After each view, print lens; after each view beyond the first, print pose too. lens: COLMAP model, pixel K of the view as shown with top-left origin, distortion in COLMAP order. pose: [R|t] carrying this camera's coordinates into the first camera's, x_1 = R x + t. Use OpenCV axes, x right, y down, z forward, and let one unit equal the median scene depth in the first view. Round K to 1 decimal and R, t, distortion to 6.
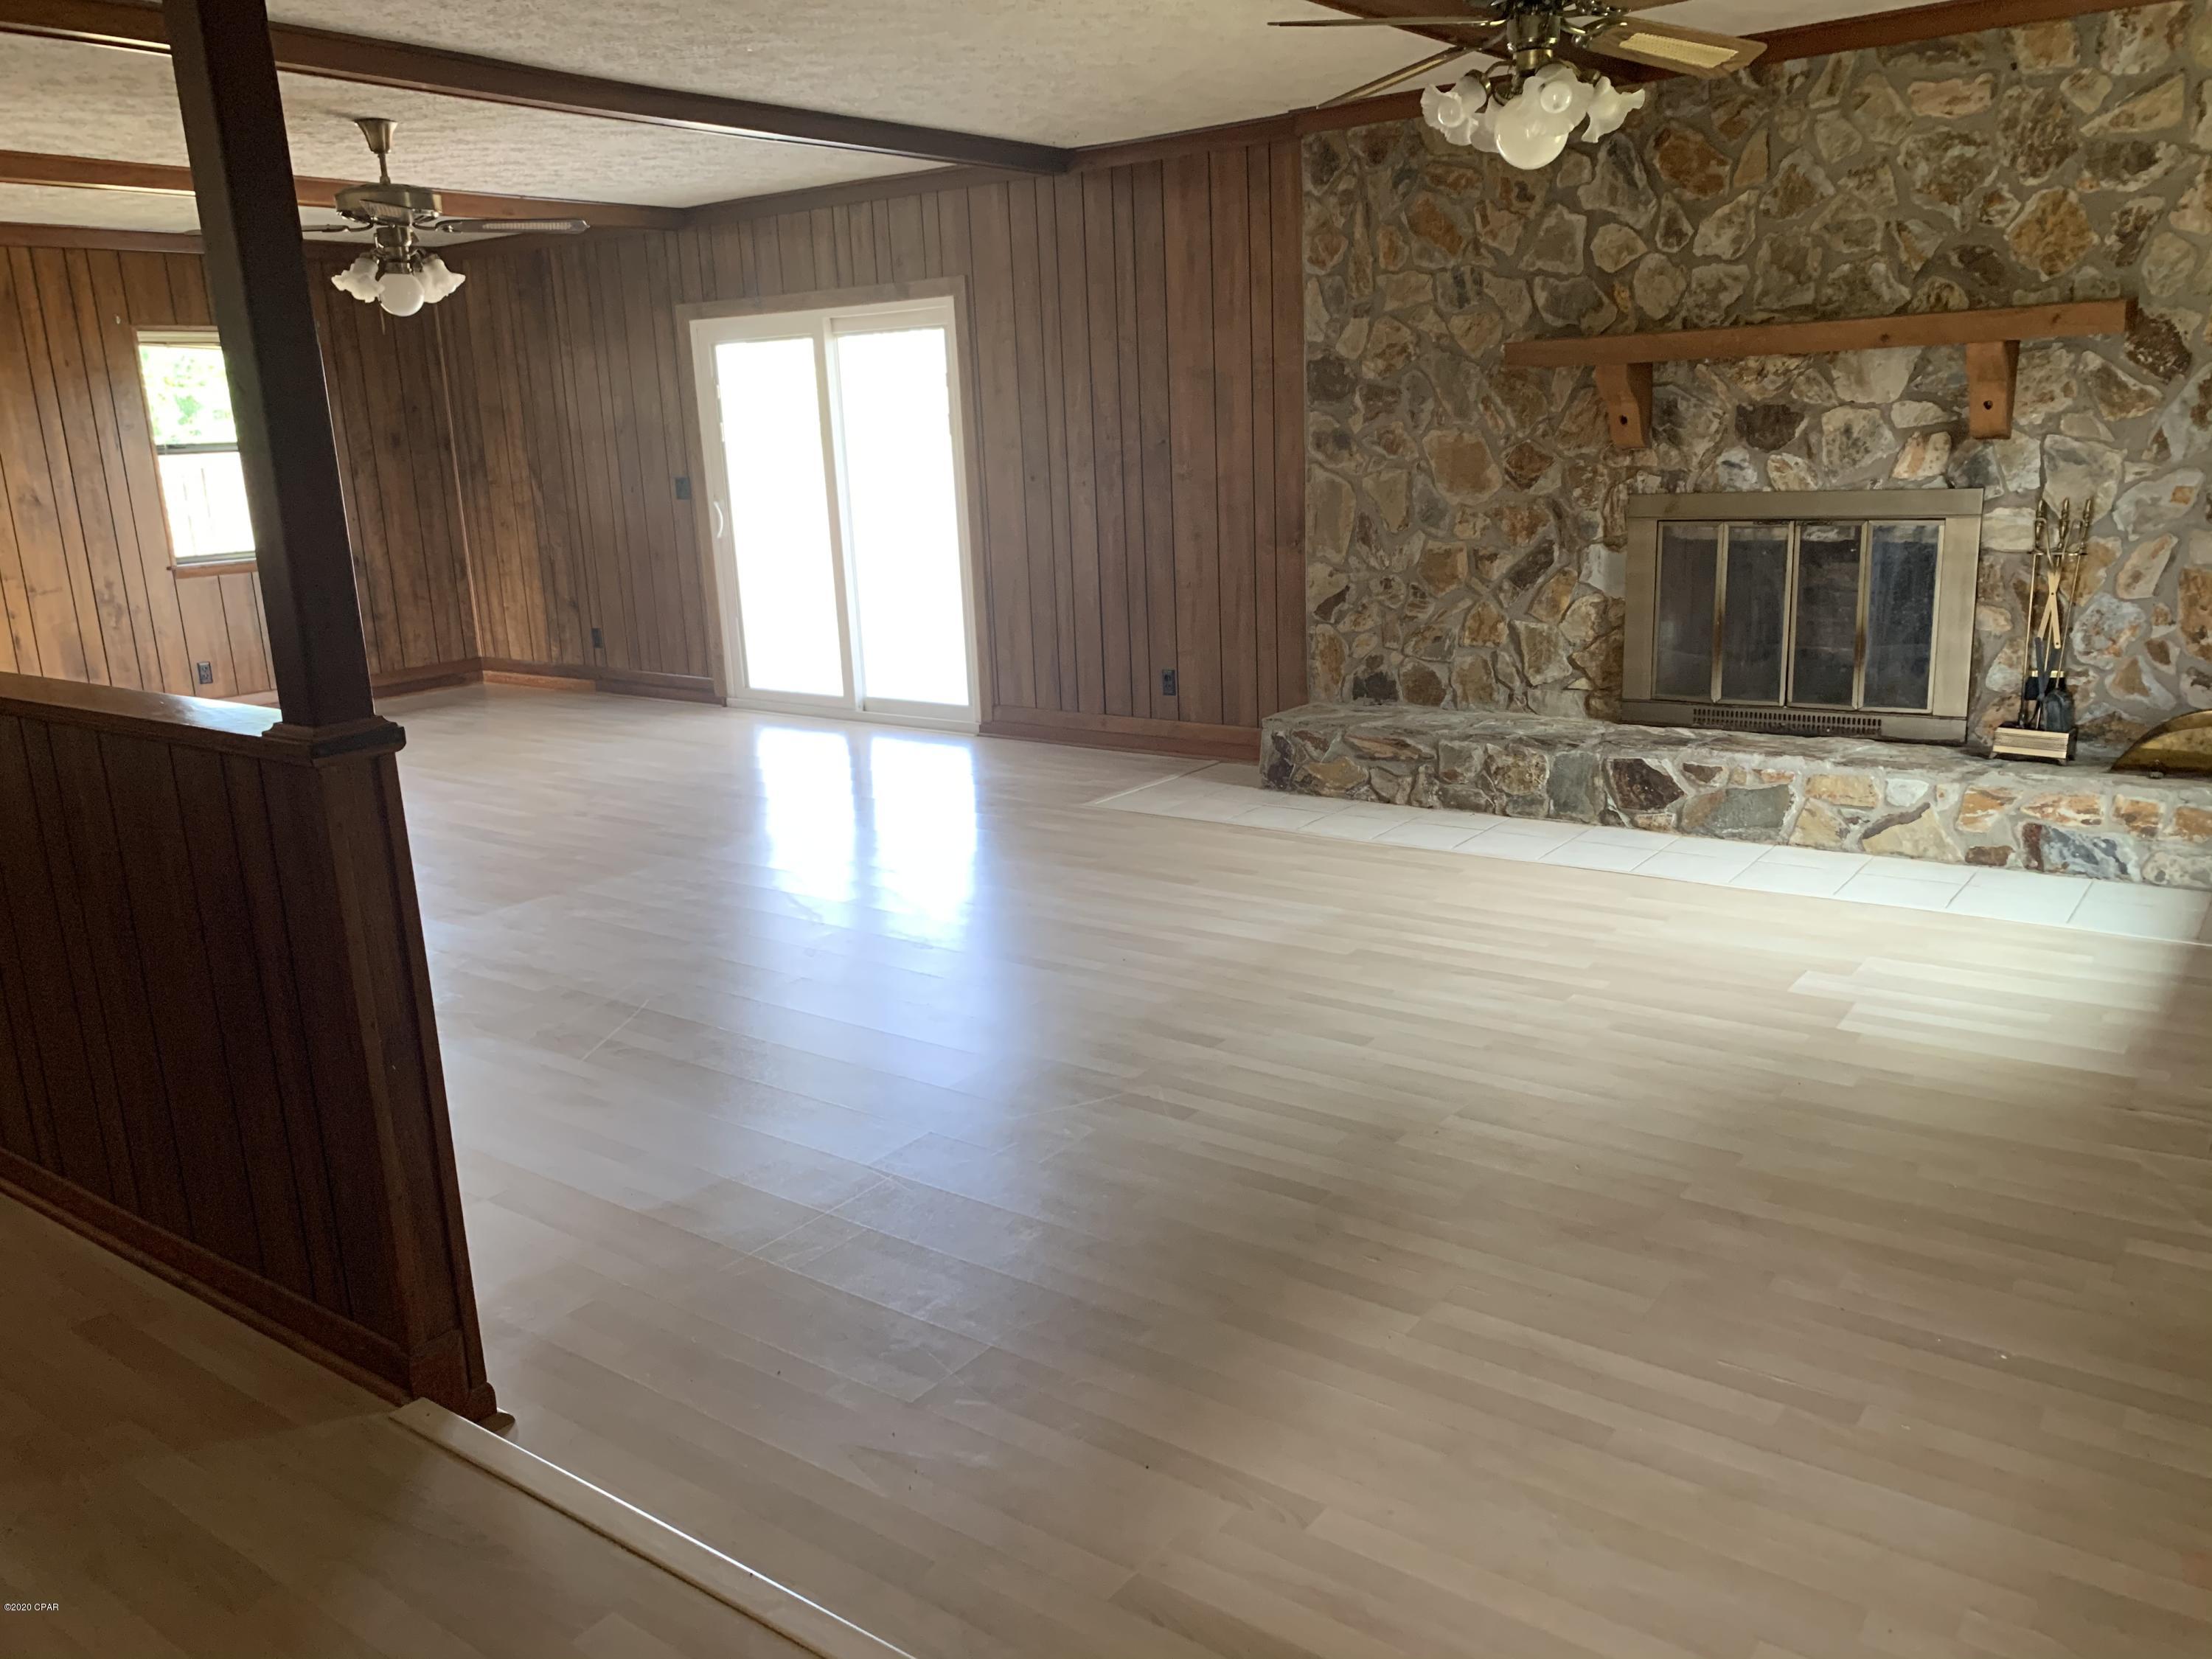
lens RADIAL K [[1740.2, 0, 1106.0], [0, 1740.2, 829.5], [0, 0, 1]] dist [0.060081, -0.064317]
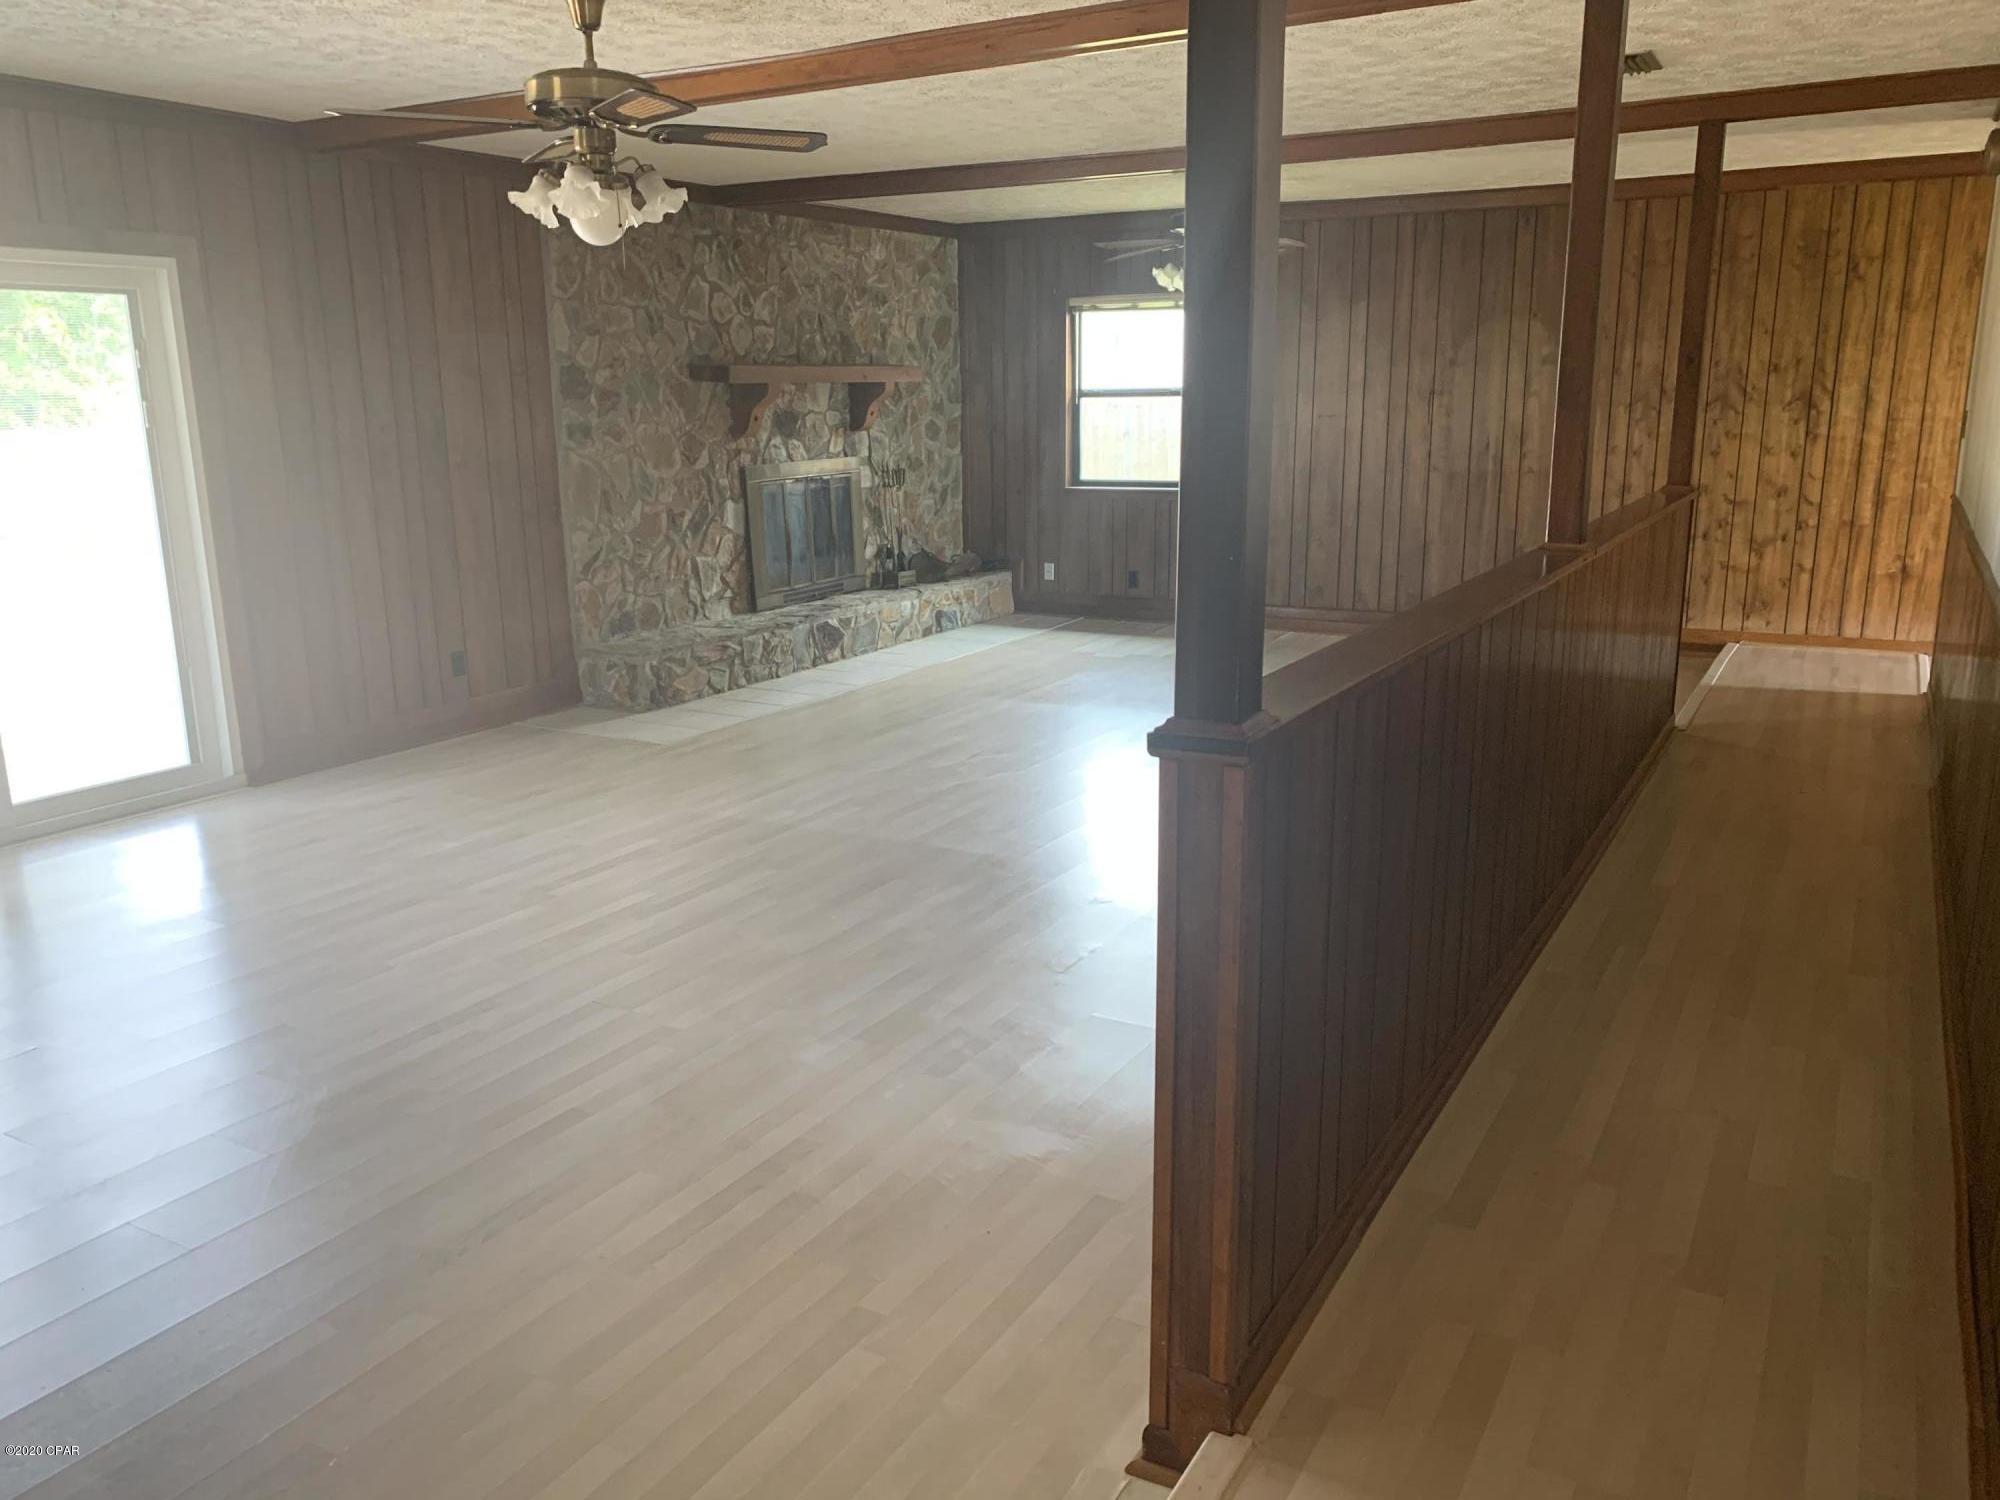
lens RADIAL K [[1552.2, 0, 1027.9], [0, 1552.2, 741.8], [0, 0, 1]] dist [0.133746, -0.182100]
pose [[-0.131539, -0.184455, 0.973999, -1.101792], [0.242260, 0.946763, 0.212015, -0.184954], [-0.961253, 0.263849, -0.079850, 0.893697]]
